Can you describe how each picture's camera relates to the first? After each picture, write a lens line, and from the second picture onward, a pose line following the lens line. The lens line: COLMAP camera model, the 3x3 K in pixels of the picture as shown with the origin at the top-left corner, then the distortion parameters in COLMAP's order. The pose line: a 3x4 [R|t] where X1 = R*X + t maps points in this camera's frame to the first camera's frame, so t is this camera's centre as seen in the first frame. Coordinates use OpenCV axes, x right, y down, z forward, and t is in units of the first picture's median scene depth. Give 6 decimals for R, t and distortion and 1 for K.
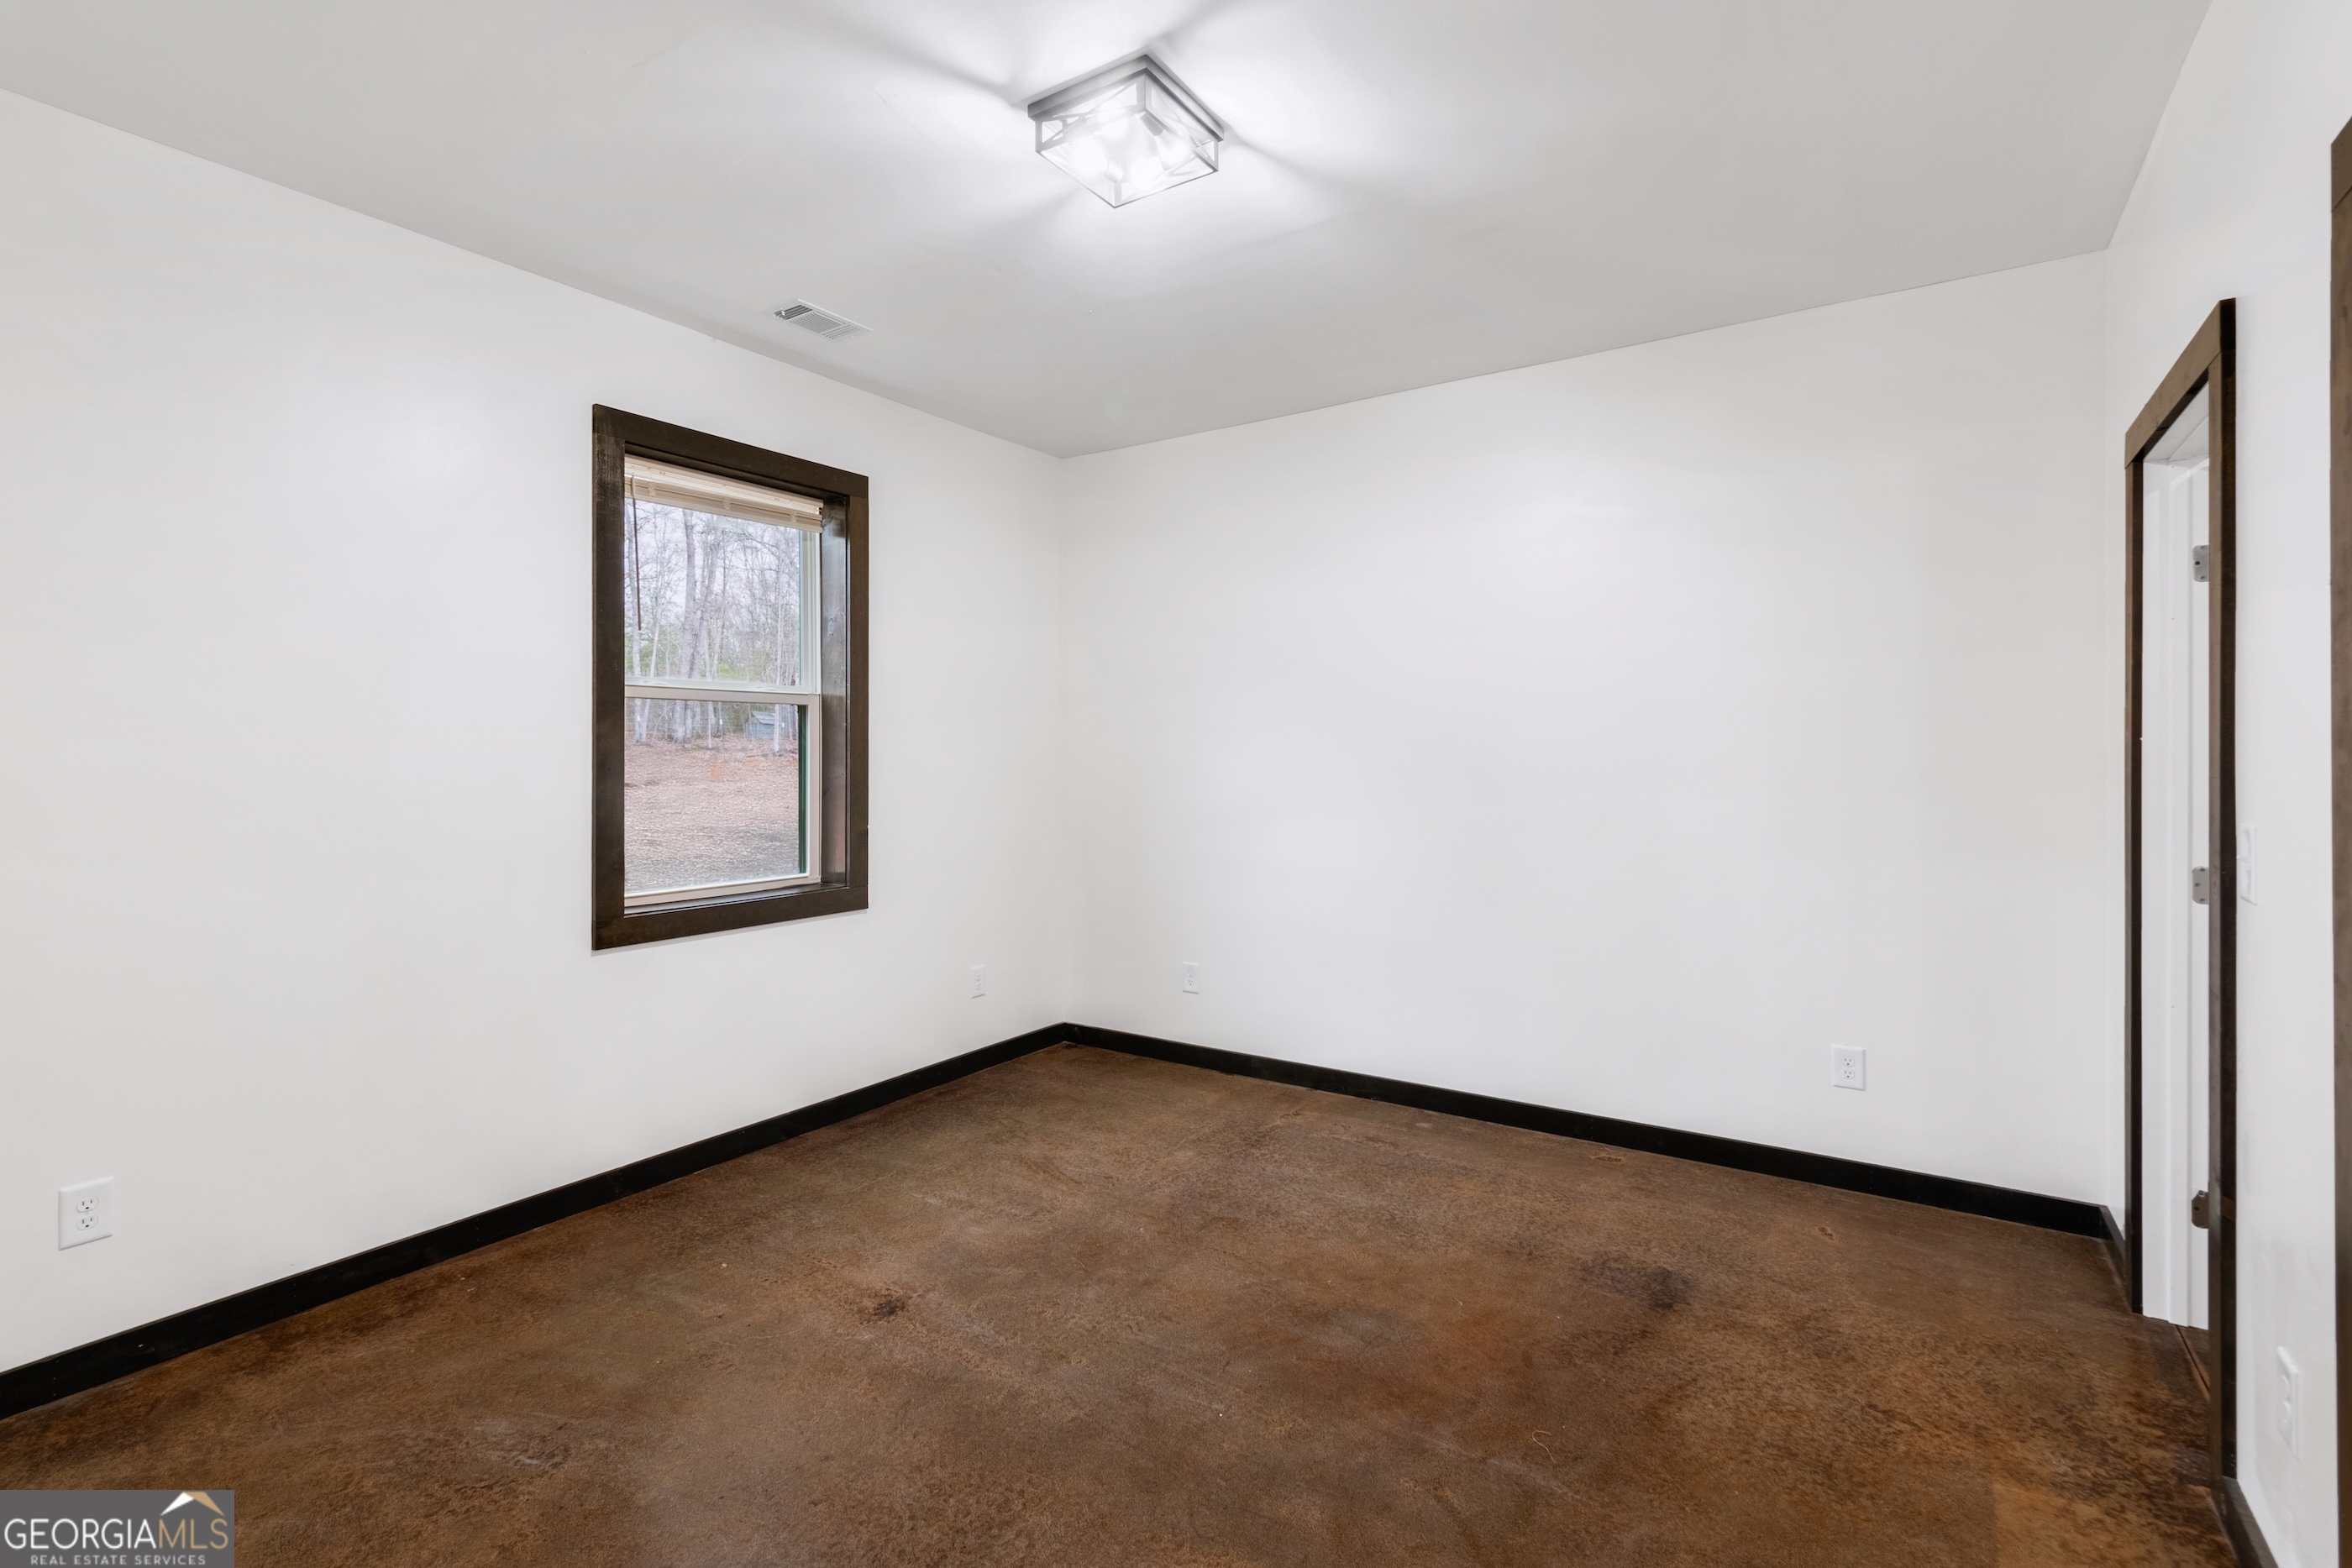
lens RADIAL K [[1077.1, 0, 1176.0], [0, 1077.1, 784.0], [0, 0, 1]] dist [-0.000136, -0.000313]
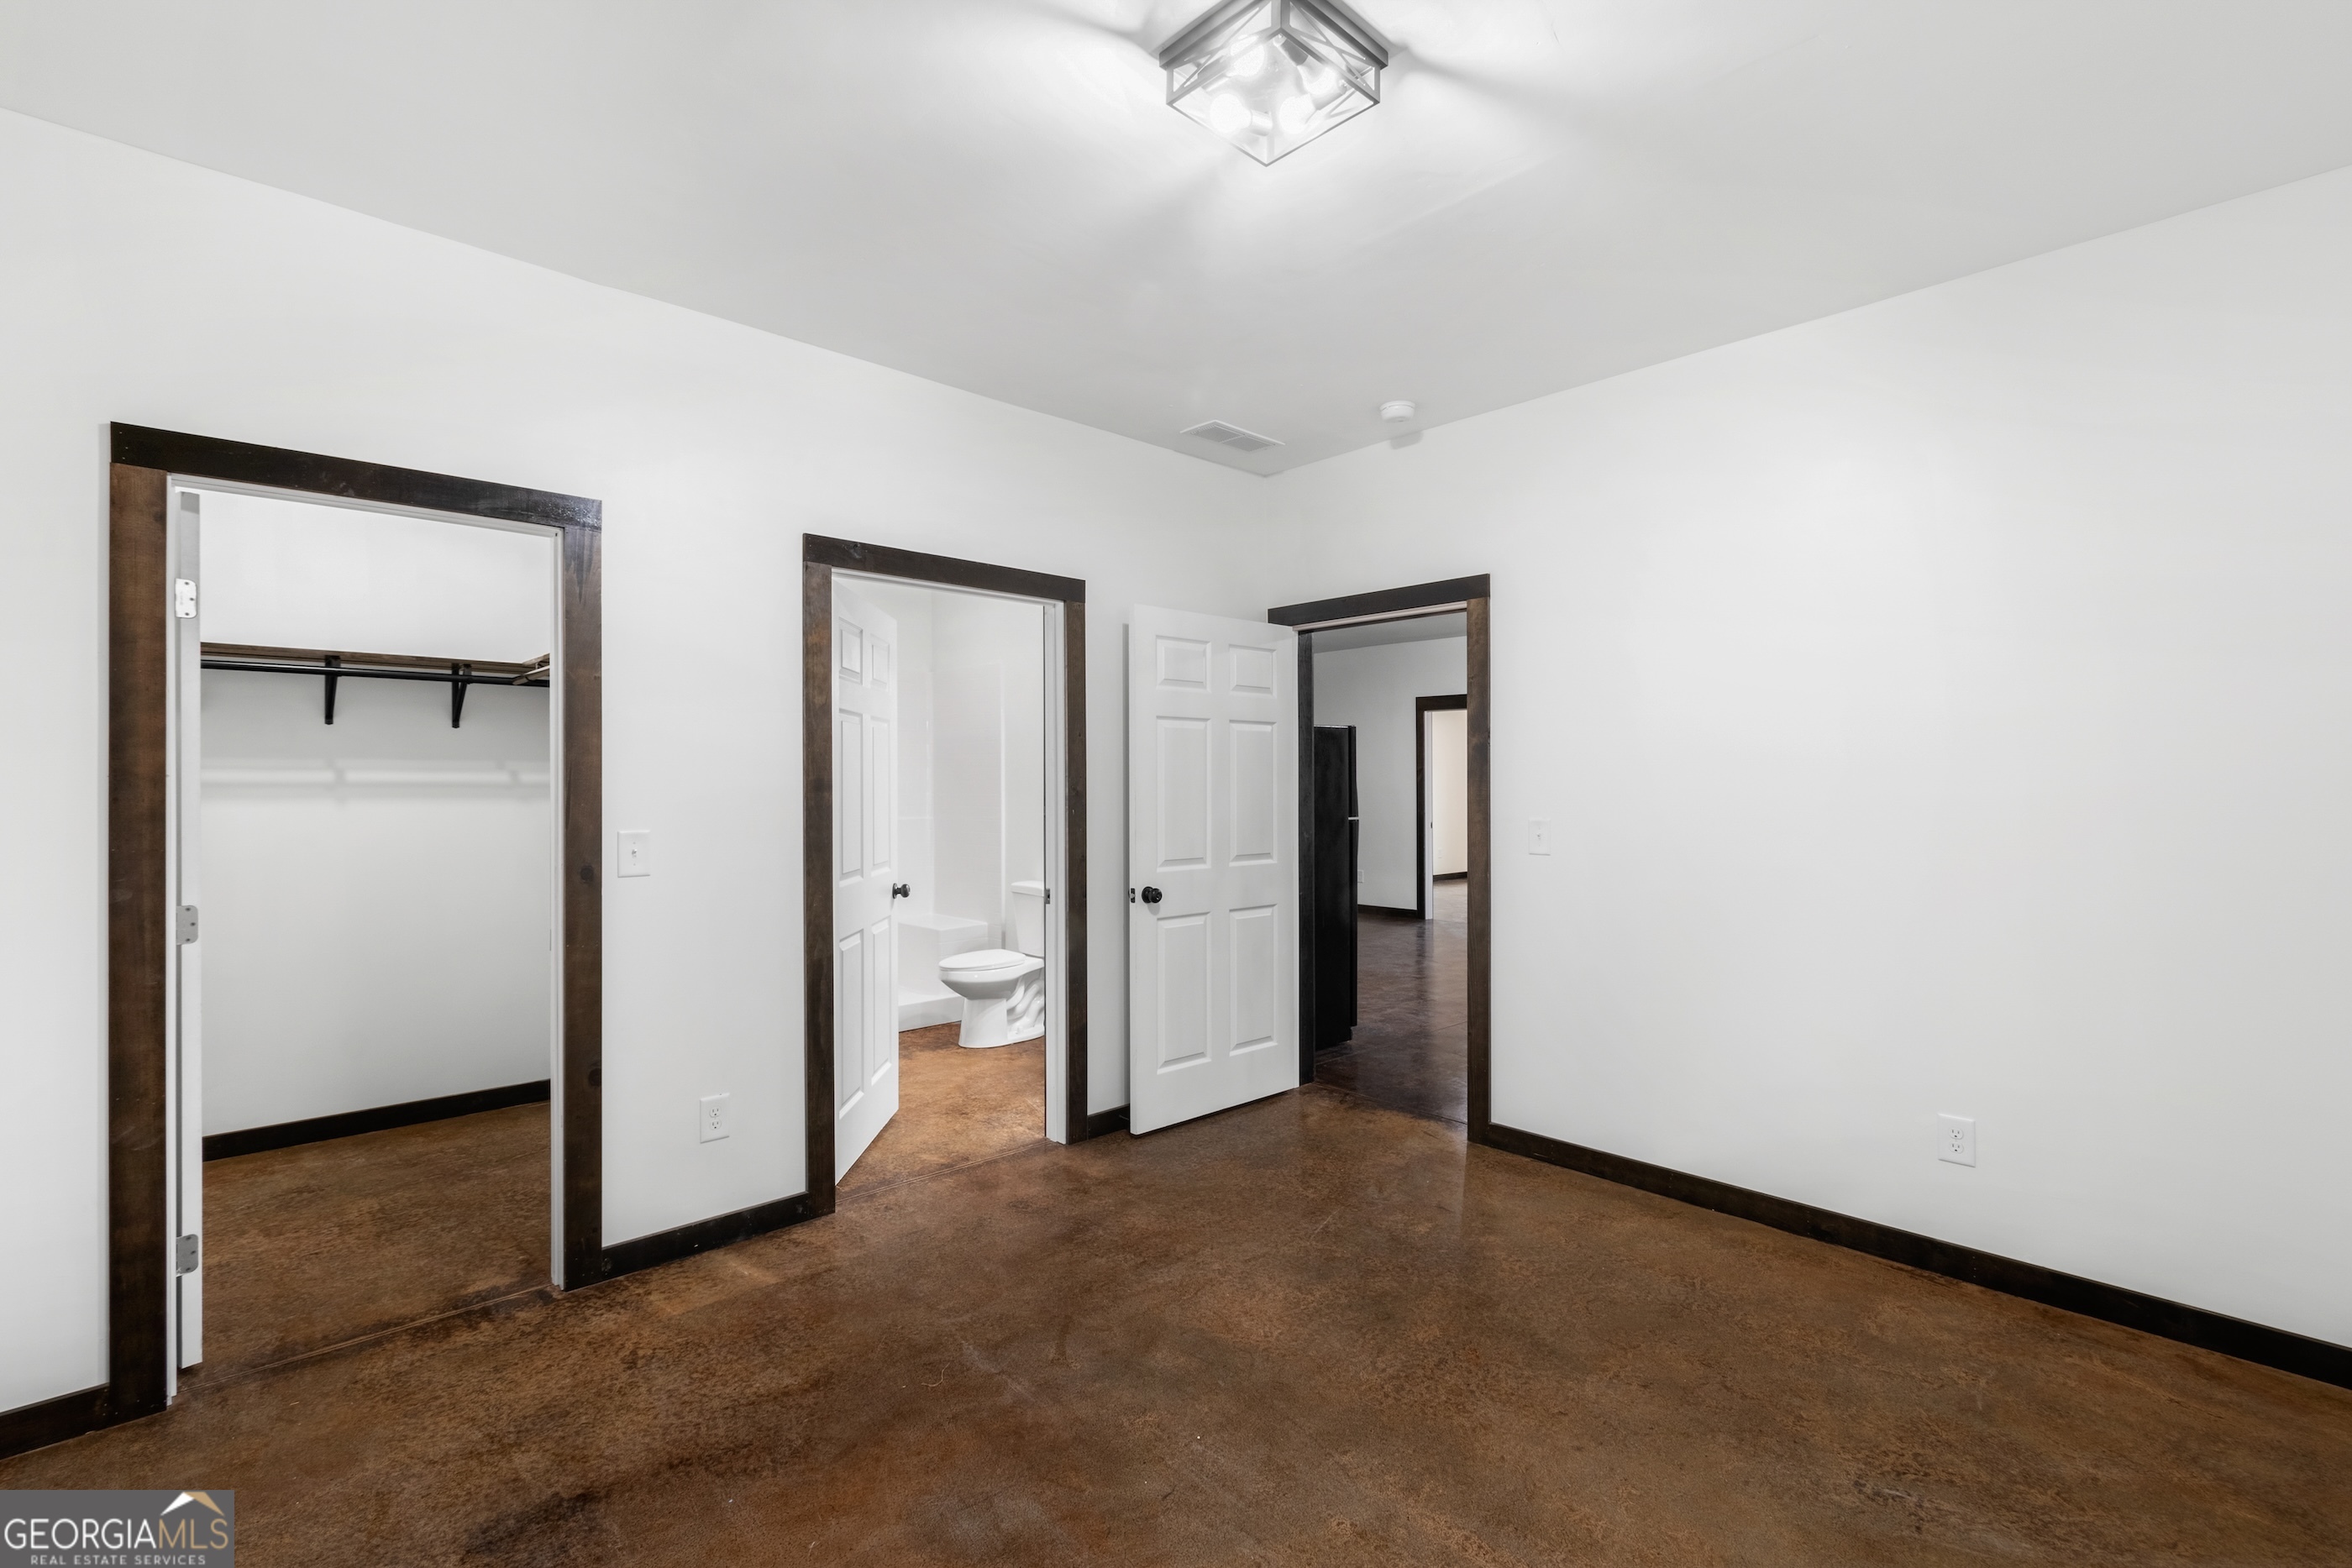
lens RADIAL K [[1077.1, 0, 1176.0], [0, 1077.1, 784.0], [0, 0, 1]] dist [-0.000136, -0.000313]
pose [[-0.973373, 0.005729, 0.229155, -0.173777], [0.012725, 0.999497, 0.029064, -0.059469], [-0.228873, 0.031206, -0.972956, 1.973441]]
